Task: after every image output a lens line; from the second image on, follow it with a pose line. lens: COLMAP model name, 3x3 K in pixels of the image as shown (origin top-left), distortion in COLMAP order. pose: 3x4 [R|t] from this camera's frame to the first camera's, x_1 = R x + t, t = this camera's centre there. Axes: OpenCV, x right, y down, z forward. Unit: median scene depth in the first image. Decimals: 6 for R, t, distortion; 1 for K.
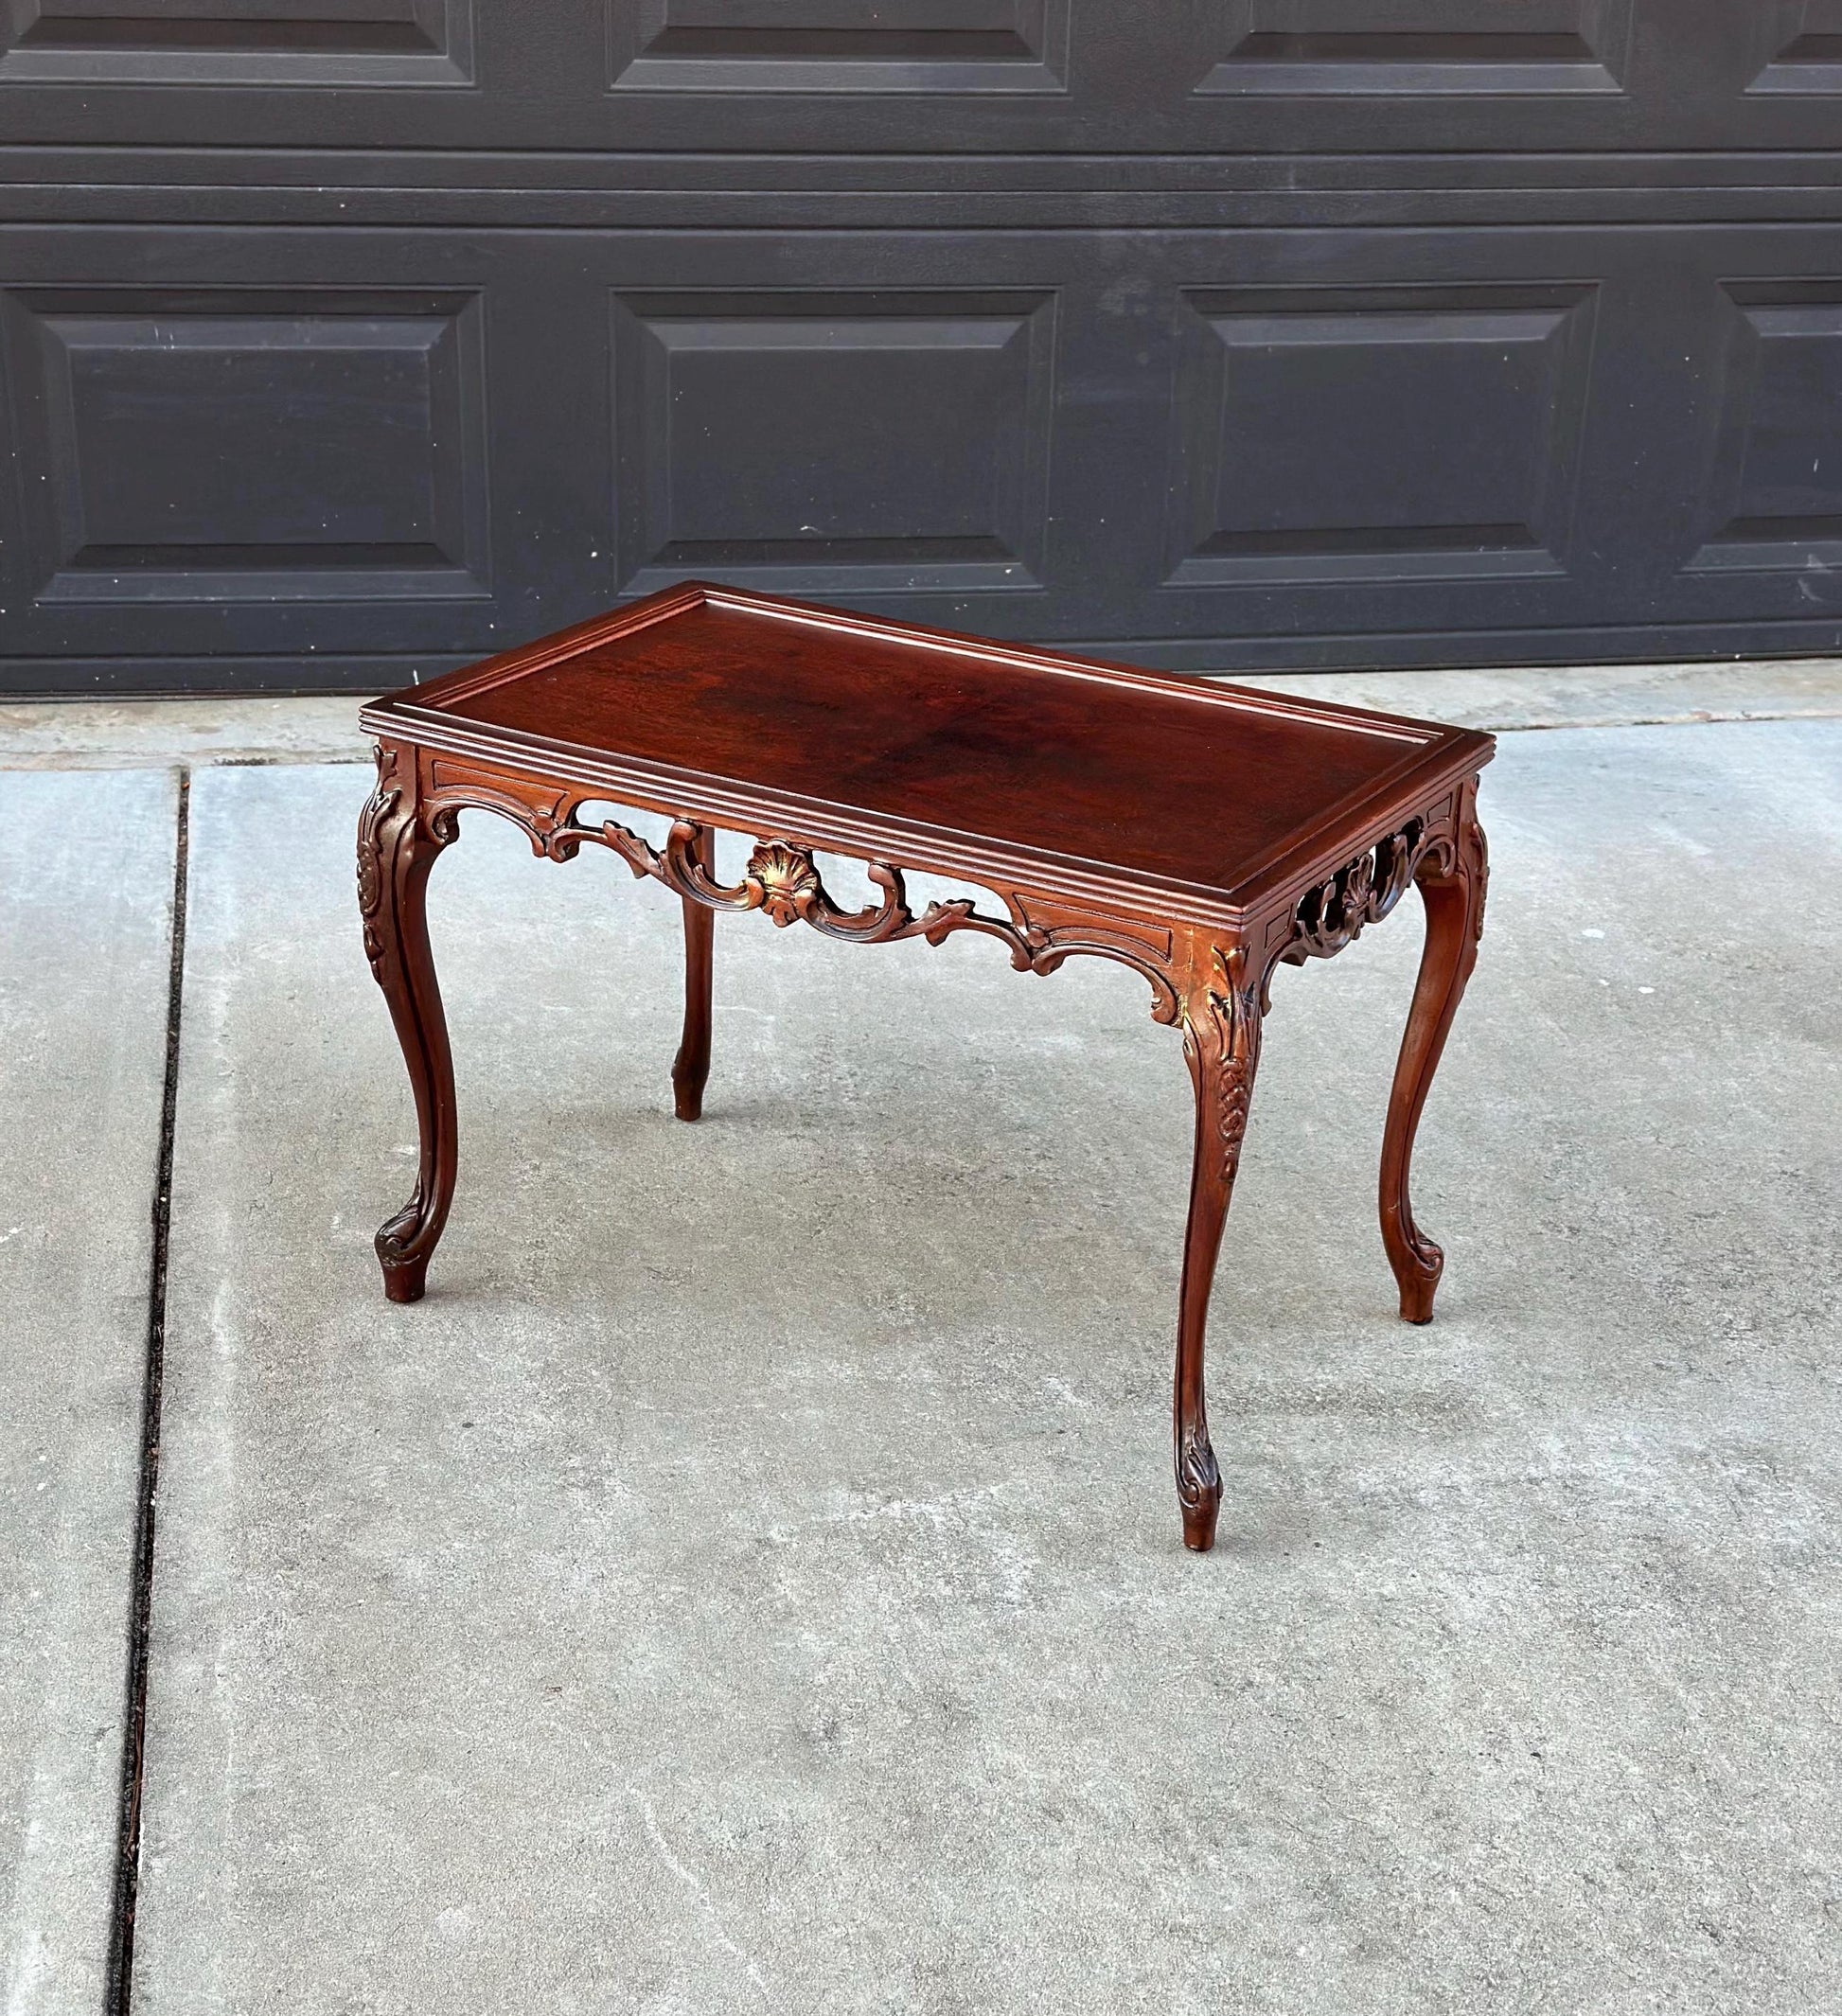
lens RADIAL K [[3375.5, 0, 909.9], [0, 3375.5, 1254.1], [0, 0, 1]] dist [0.198947, -0.381815]
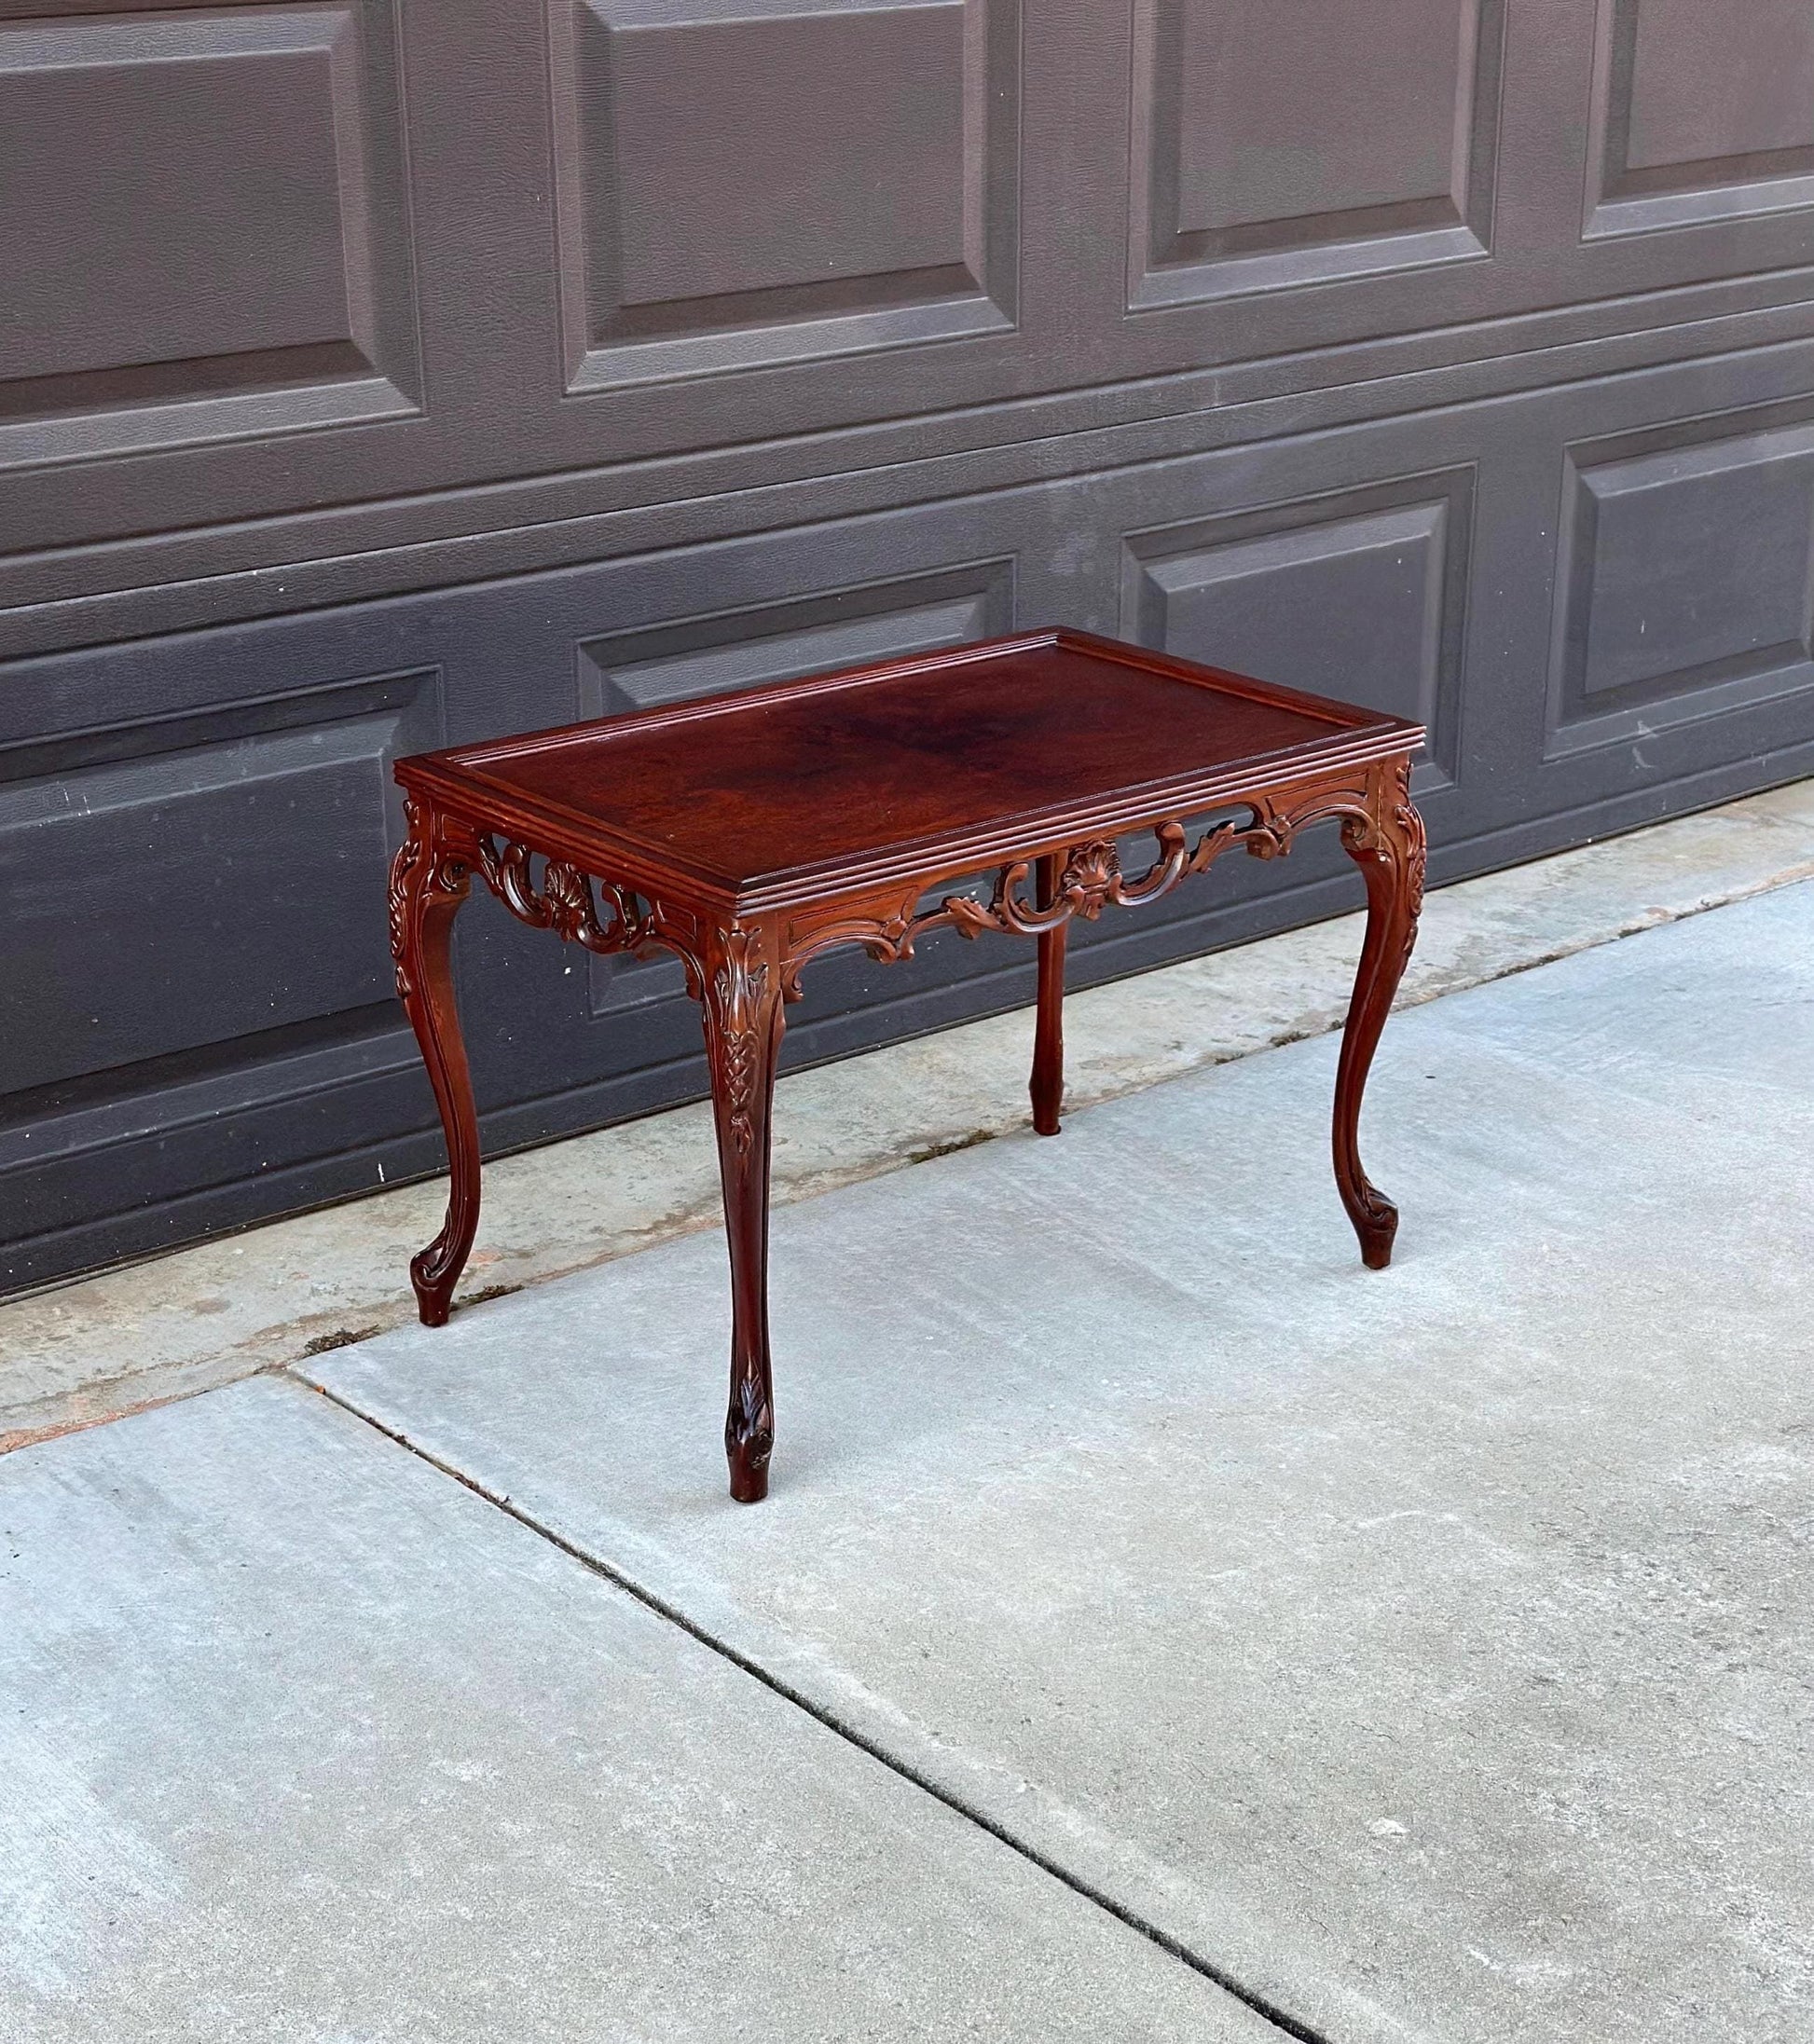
lens RADIAL K [[3602.5, 0, 837.4], [0, 3602.5, 1331.0], [0, 0, 1]] dist [0.162318, -0.137643]
pose [[0.874950, -0.230233, 0.425975, -0.429818], [0.238971, 0.970443, 0.033664, -0.145387], [-0.421135, 0.072342, 0.904108, 0.244441]]
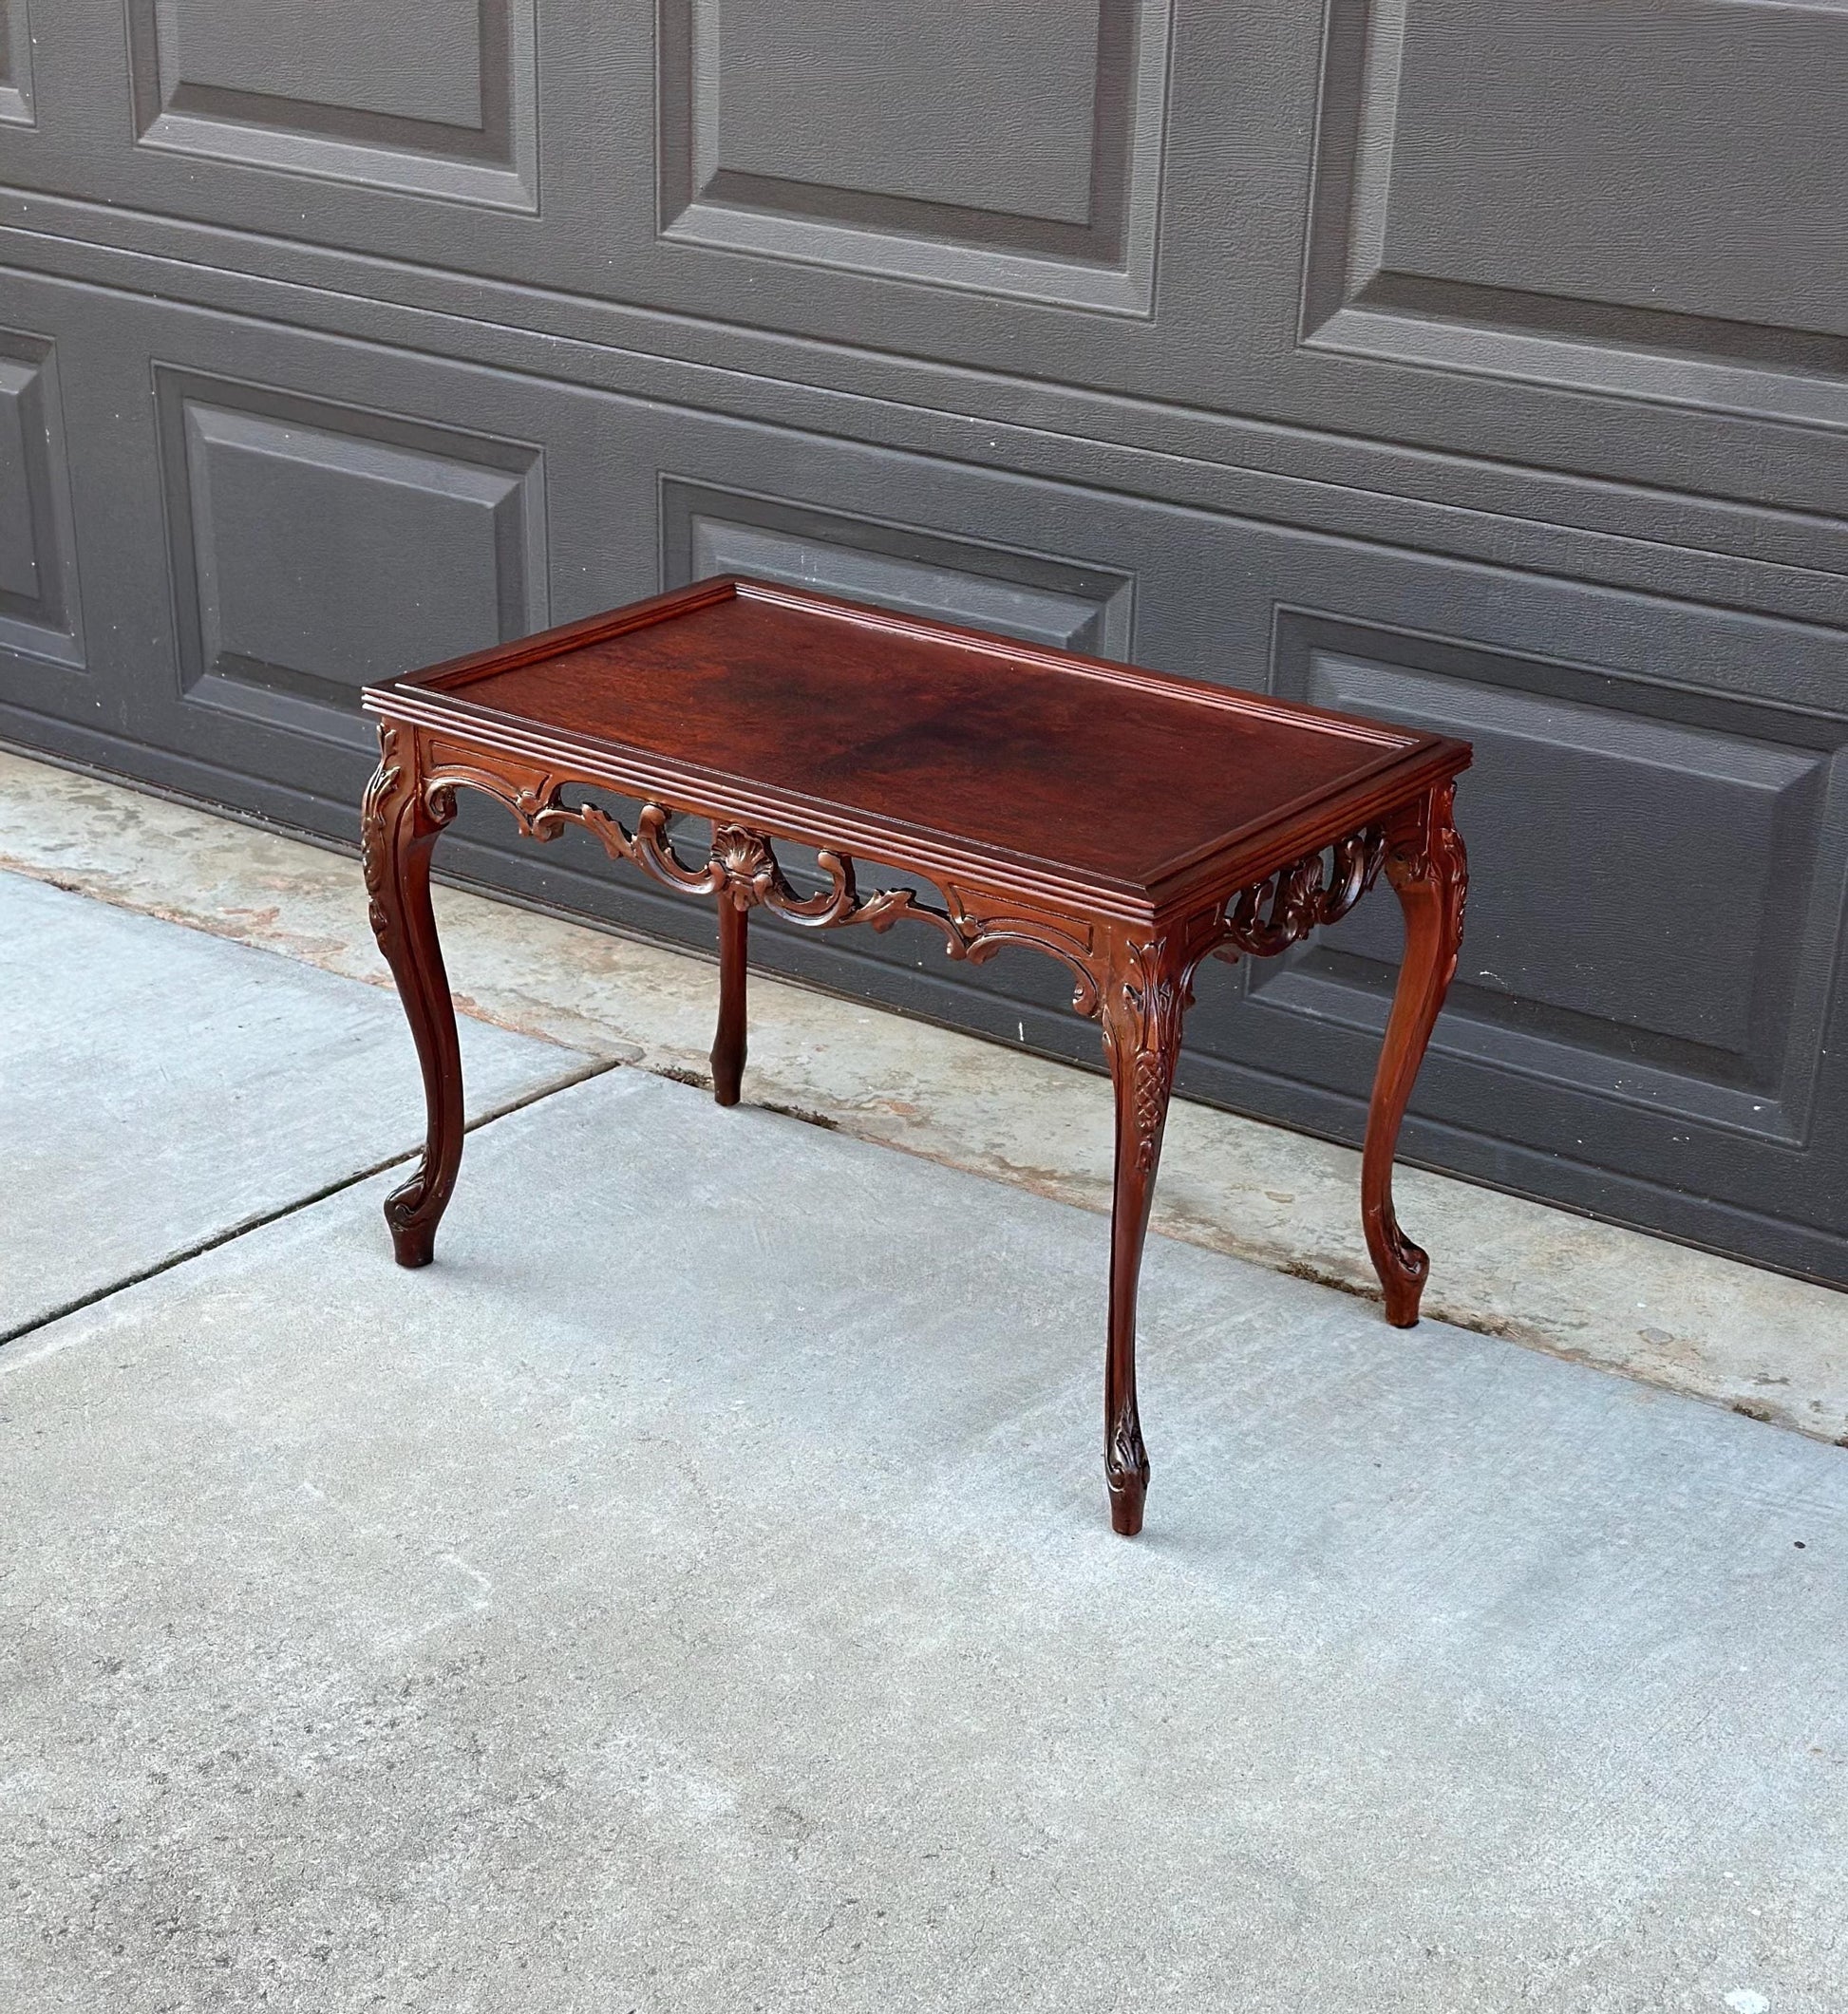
lens RADIAL K [[3509.4, 0, 960.9], [0, 3509.4, 1298.3], [0, 0, 1]] dist [0.167552, -0.170278]
pose [[0.694147, 0.311010, -0.649178, 0.413172], [-0.324300, 0.940254, 0.103695, -0.201506], [0.642643, 0.138548, 0.753535, 0.409511]]
